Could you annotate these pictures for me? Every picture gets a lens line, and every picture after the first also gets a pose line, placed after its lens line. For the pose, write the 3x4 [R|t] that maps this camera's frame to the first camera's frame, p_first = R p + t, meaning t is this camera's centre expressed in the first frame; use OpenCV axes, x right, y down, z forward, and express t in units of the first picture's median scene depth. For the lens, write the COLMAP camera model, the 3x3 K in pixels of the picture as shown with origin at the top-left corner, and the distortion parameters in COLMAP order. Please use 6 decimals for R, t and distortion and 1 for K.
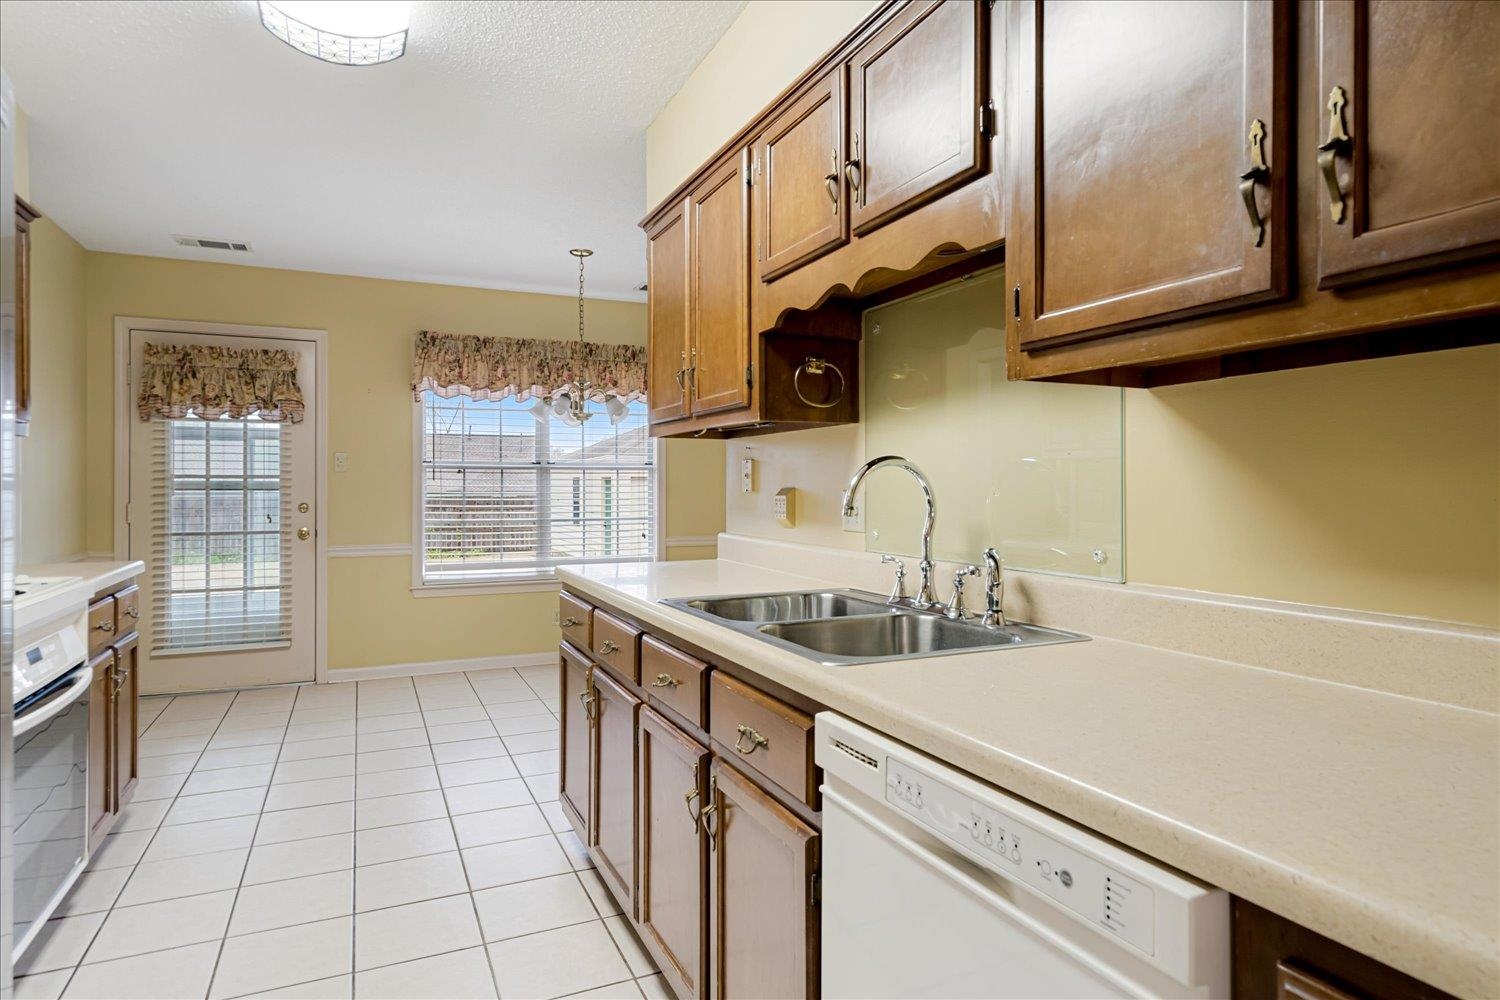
lens RADIAL K [[868.0, 0, 771.8], [0, 868.0, 490.4], [0, 0, 1]] dist [0.032731, -0.045169]
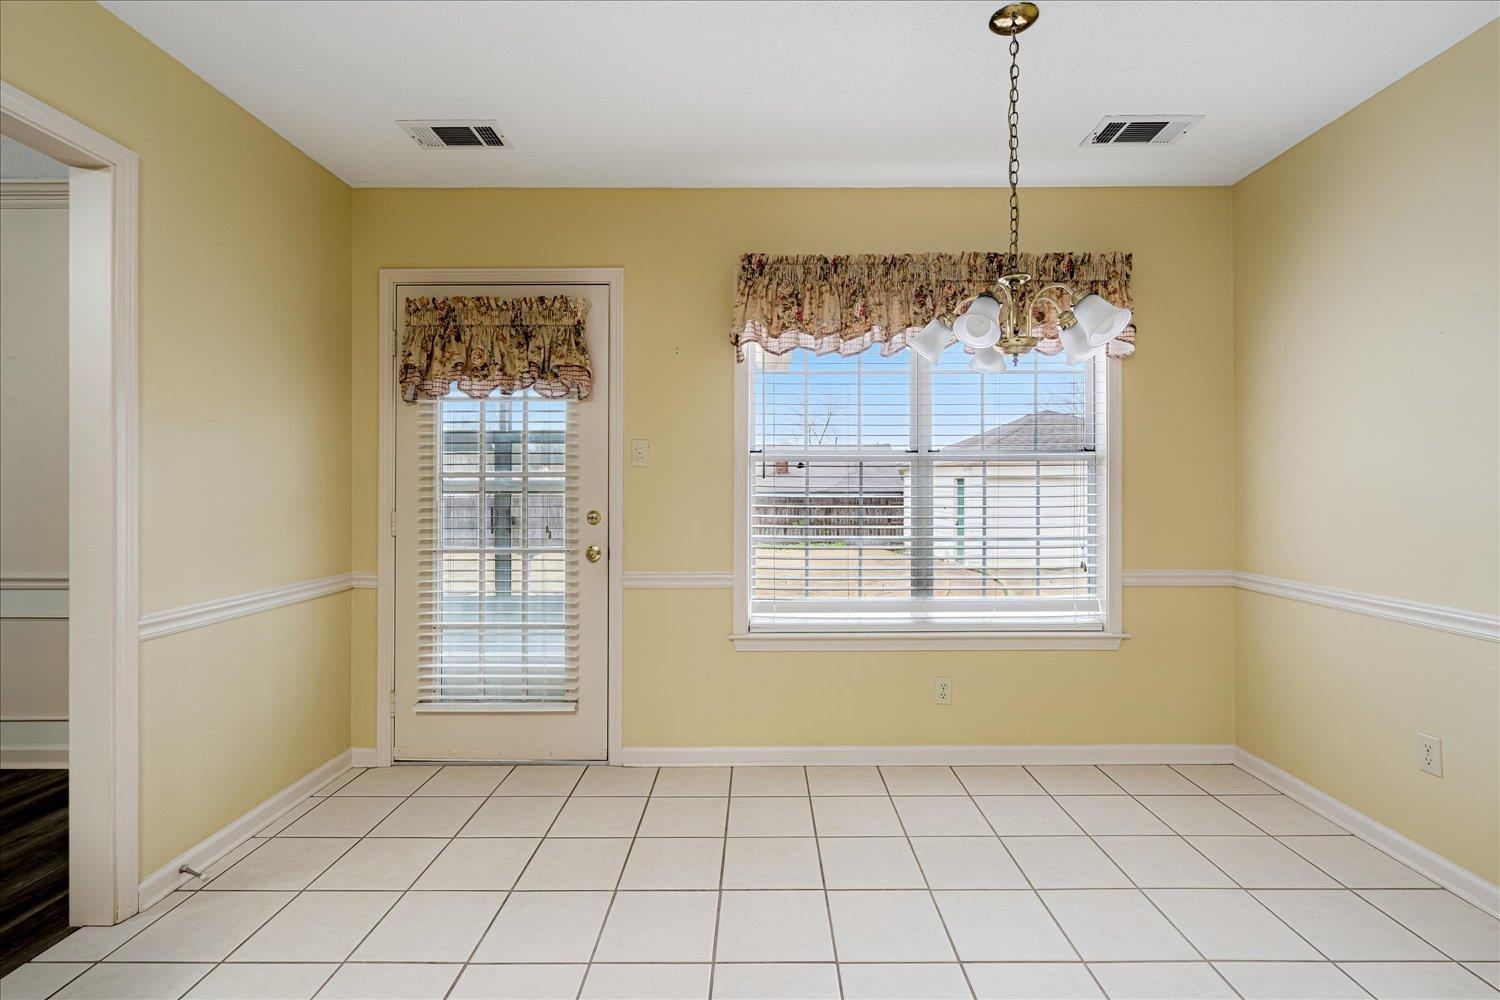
lens RADIAL K [[742.9, 0, 750.0], [0, 742.9, 500.0], [0, 0, 1]] dist [0.000276, 0.000771]
pose [[0.900195, 0.005731, -0.435449, -0.148767], [0.000671, 0.999894, 0.014547, -0.003353], [0.435487, -0.013387, 0.900096, 0.484799]]
